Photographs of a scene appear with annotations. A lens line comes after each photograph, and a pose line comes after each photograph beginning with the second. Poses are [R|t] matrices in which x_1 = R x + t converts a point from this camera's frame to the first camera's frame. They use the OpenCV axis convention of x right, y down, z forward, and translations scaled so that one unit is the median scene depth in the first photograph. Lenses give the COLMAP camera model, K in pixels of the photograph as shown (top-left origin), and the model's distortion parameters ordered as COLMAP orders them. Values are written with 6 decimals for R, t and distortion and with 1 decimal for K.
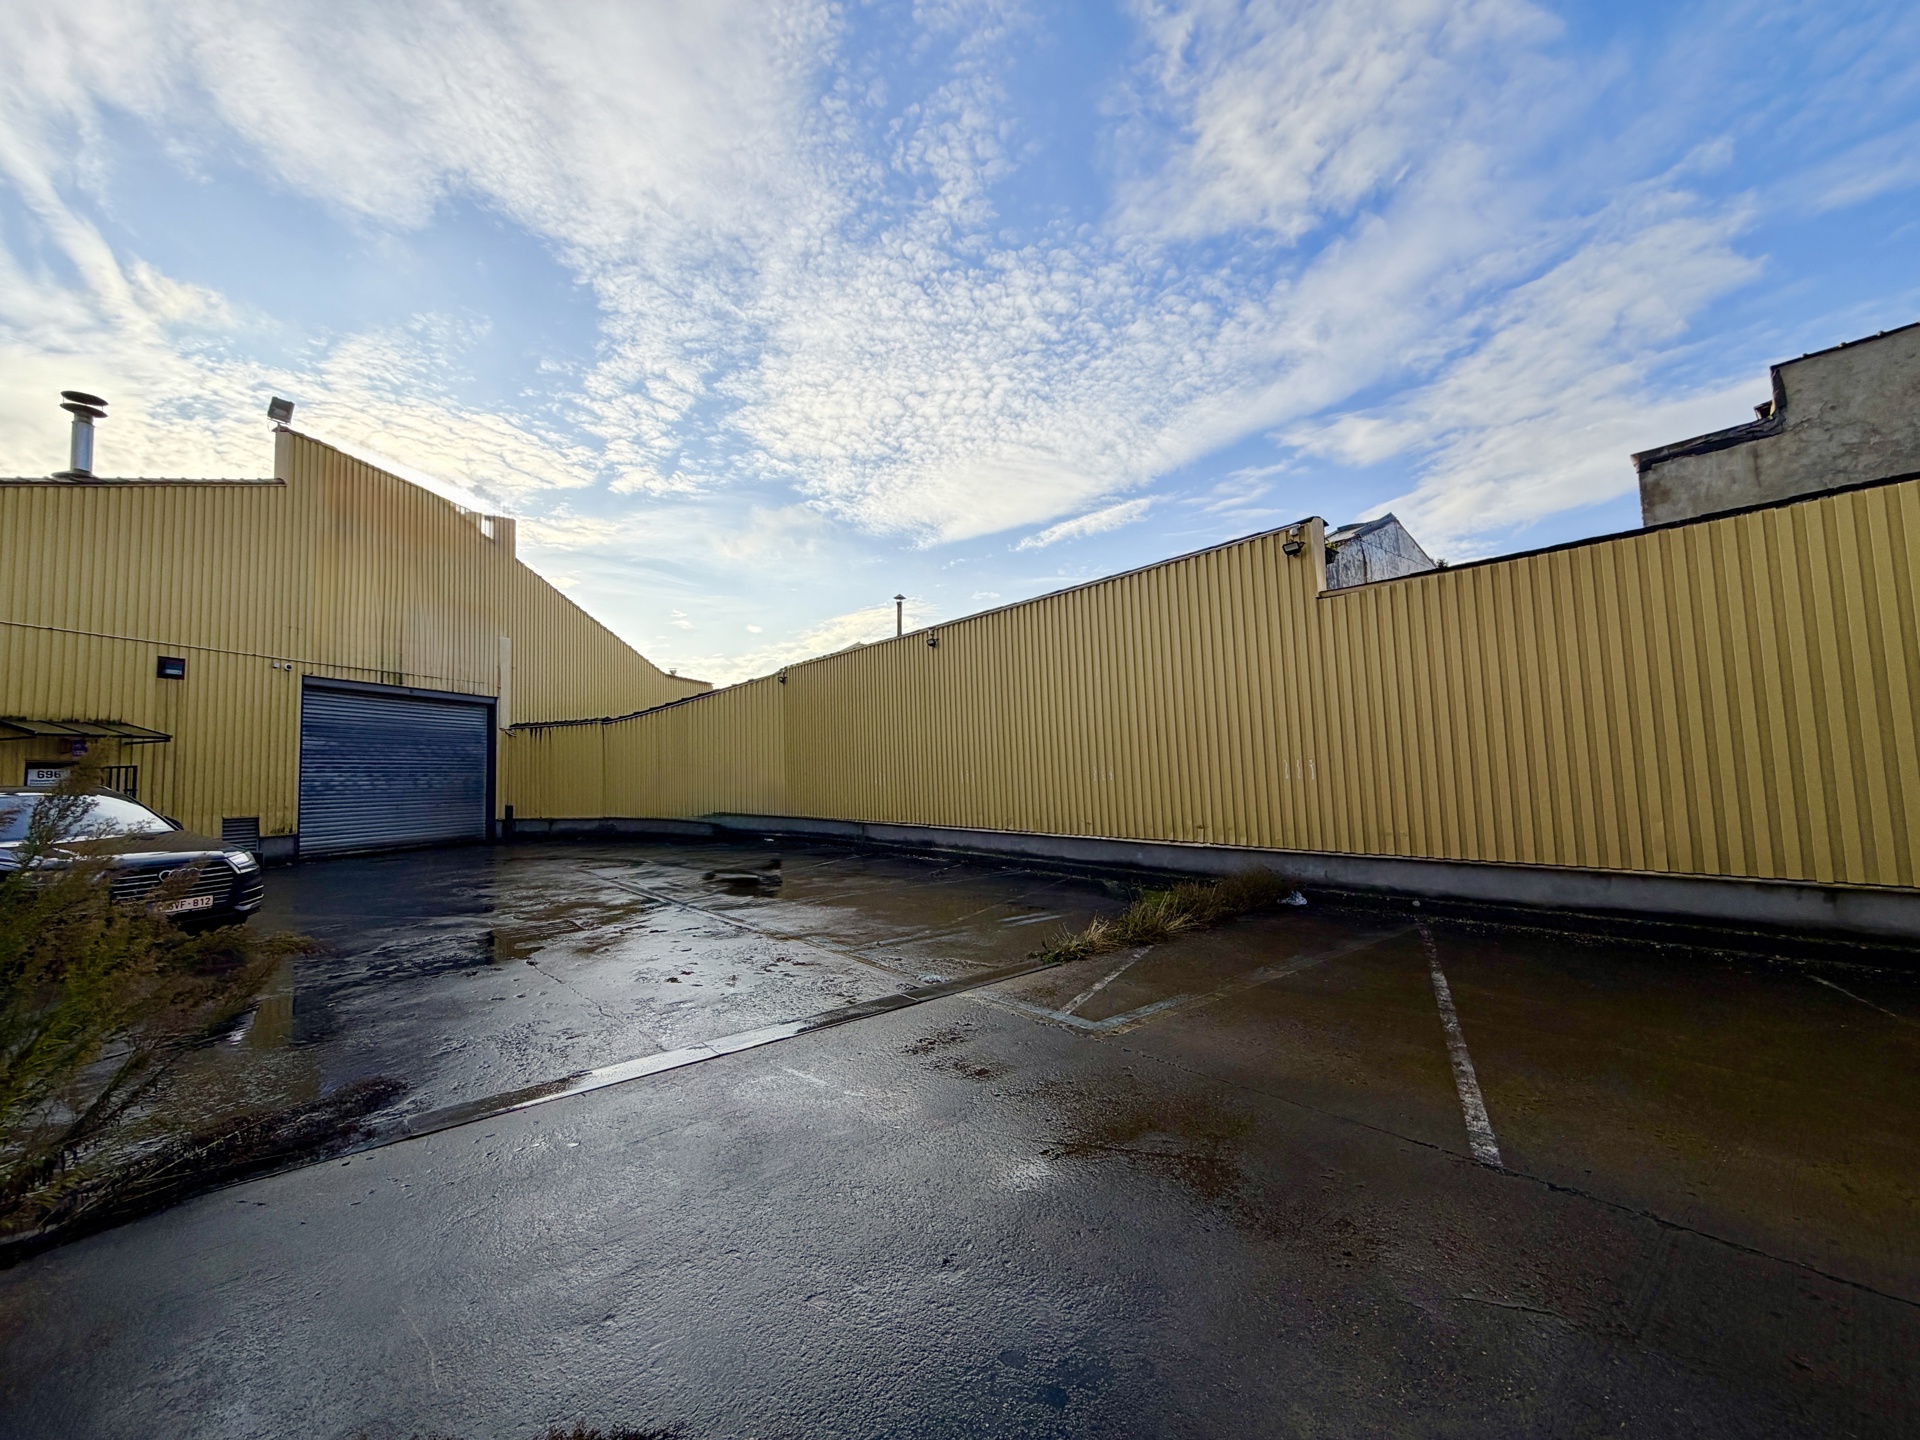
lens RADIAL K [[757.5, 0, 959.6], [0, 757.5, 721.7], [0, 0, 1]] dist [-0.009361, 0.000050]
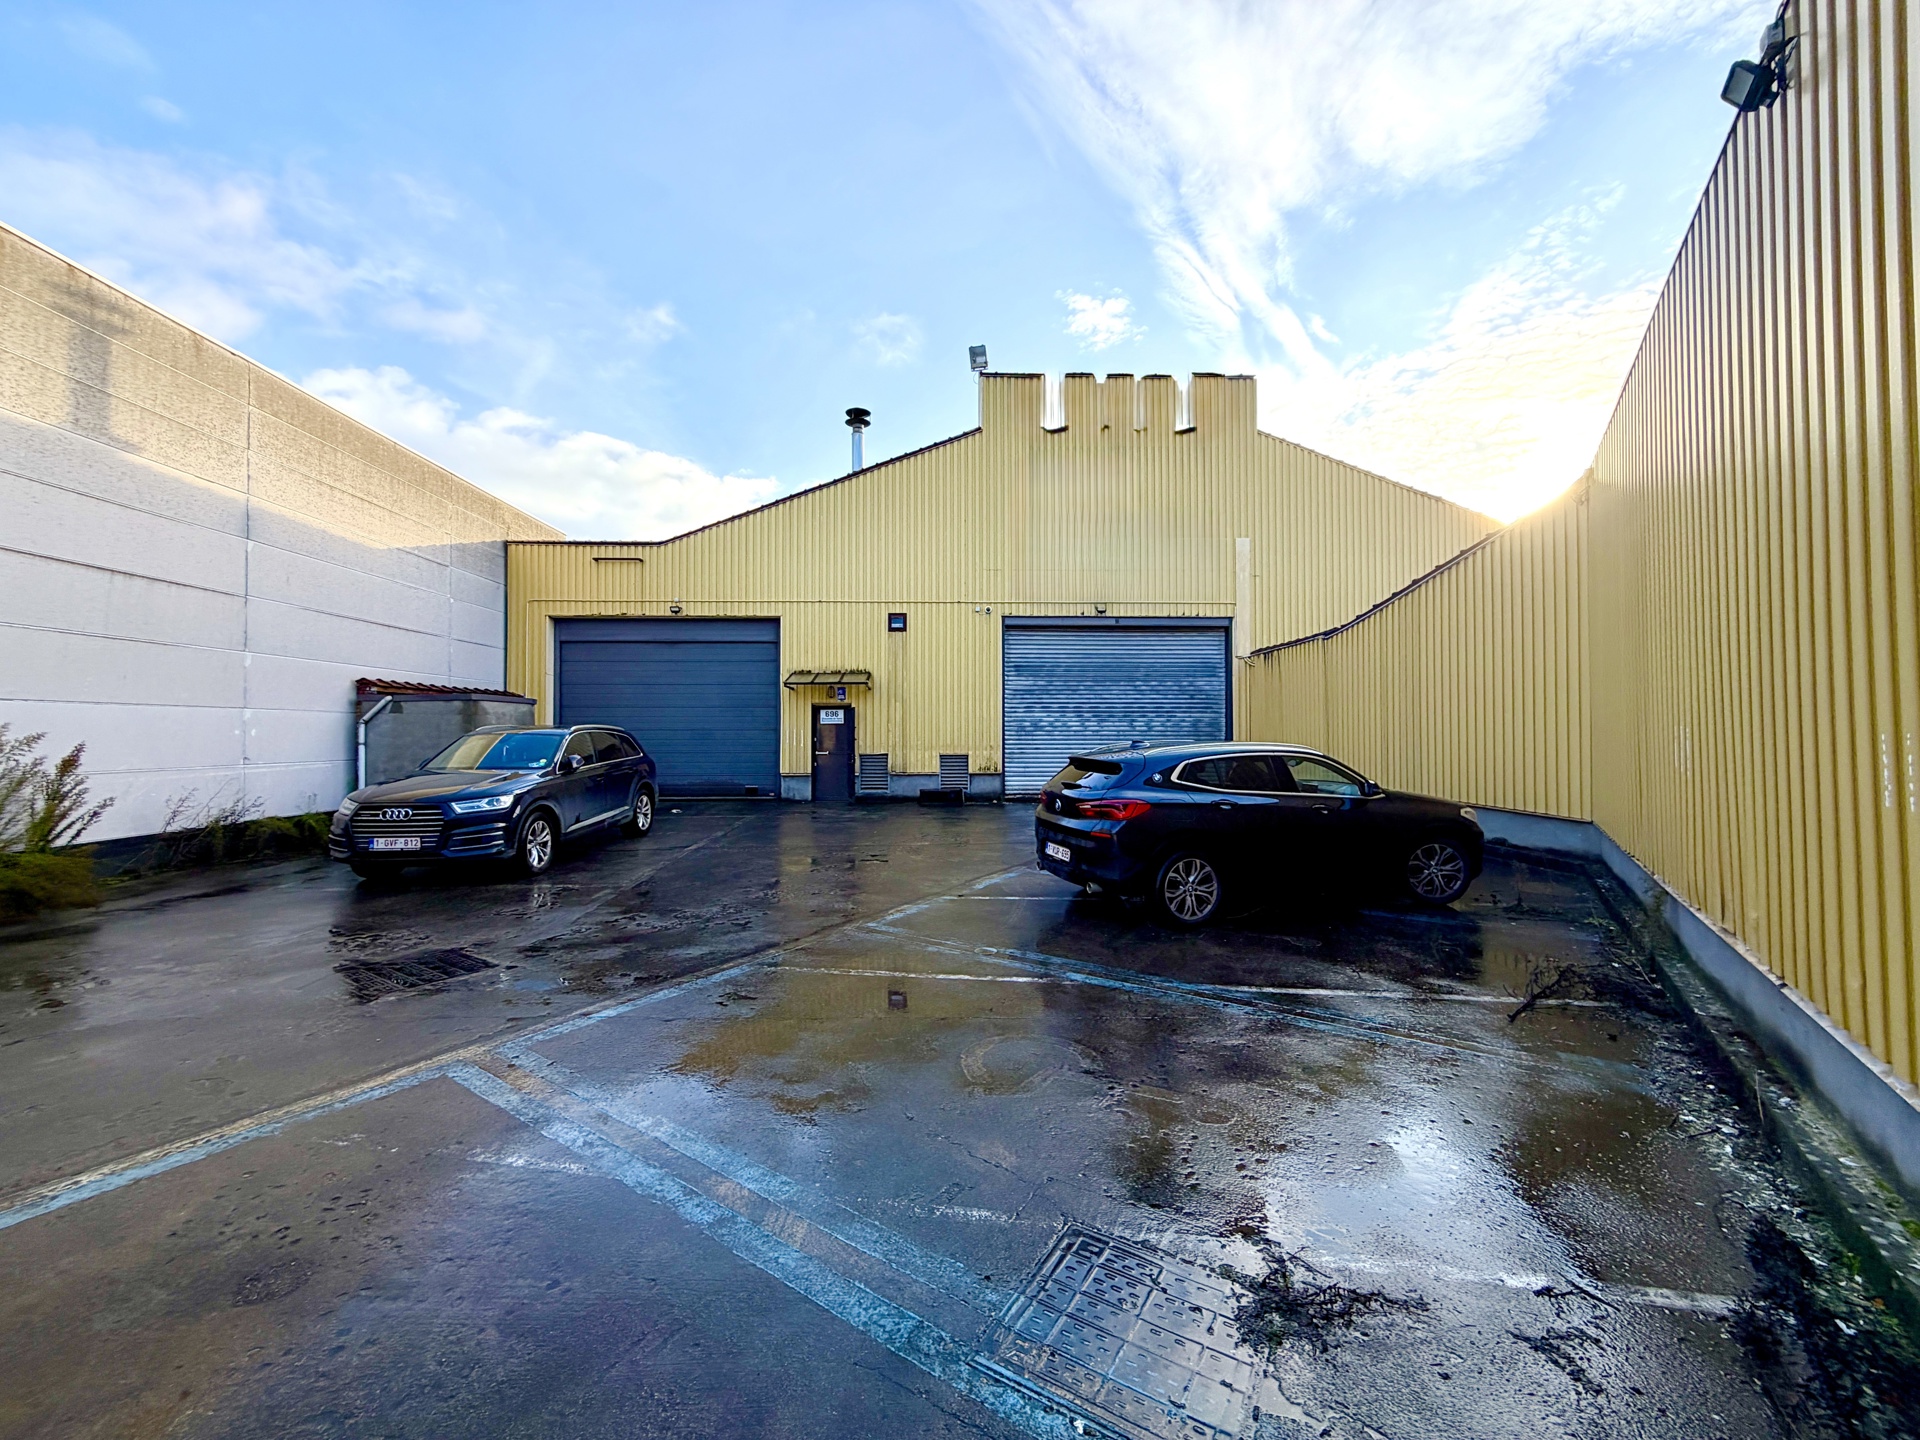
lens RADIAL K [[757.5, 0, 960.9], [0, 757.5, 719.4], [0, 0, 1]] dist [-0.009361, 0.000050]
pose [[0.278177, 0.015986, -0.960397, 0.079966], [0.061295, 0.997528, 0.034358, 0.037859], [0.958572, -0.068425, 0.276509, 0.654671]]
